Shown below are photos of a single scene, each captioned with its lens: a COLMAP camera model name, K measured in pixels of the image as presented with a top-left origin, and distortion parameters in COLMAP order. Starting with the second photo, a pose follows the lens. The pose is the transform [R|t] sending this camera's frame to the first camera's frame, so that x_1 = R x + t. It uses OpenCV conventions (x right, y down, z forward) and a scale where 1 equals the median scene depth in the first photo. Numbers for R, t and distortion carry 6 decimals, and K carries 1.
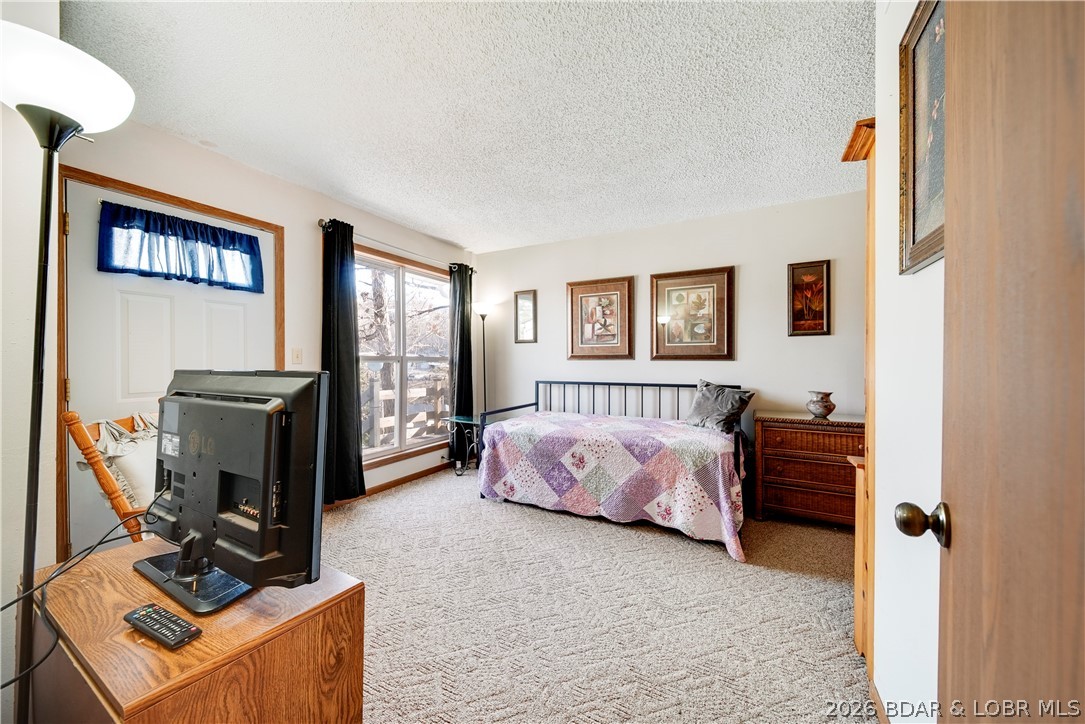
lens RADIAL K [[387.2, 0, 537.0], [0, 387.2, 360.9], [0, 0, 1]] dist [-0.001316, -0.000272]
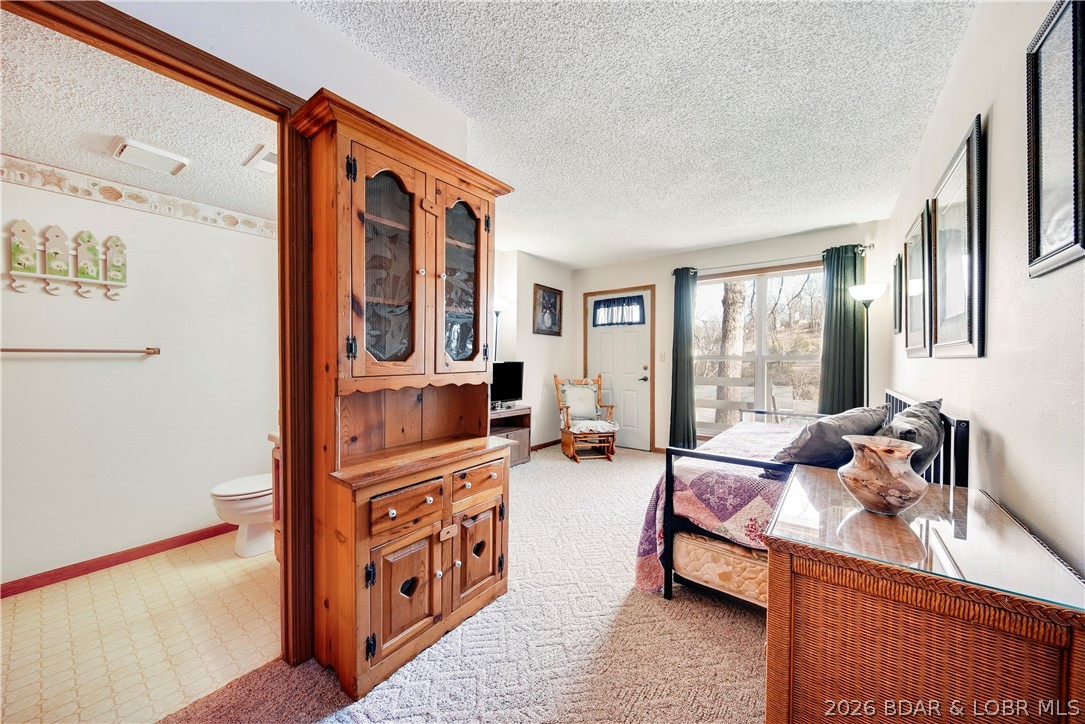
lens RADIAL K [[387.2, 0, 540.0], [0, 387.2, 361.4], [0, 0, 1]] dist [-0.001316, -0.000272]
pose [[-0.136321, -0.004111, -0.990656, 1.231701], [-0.000941, 0.999991, -0.004020, 0.014211], [0.990664, 0.000384, -0.136324, 0.767934]]
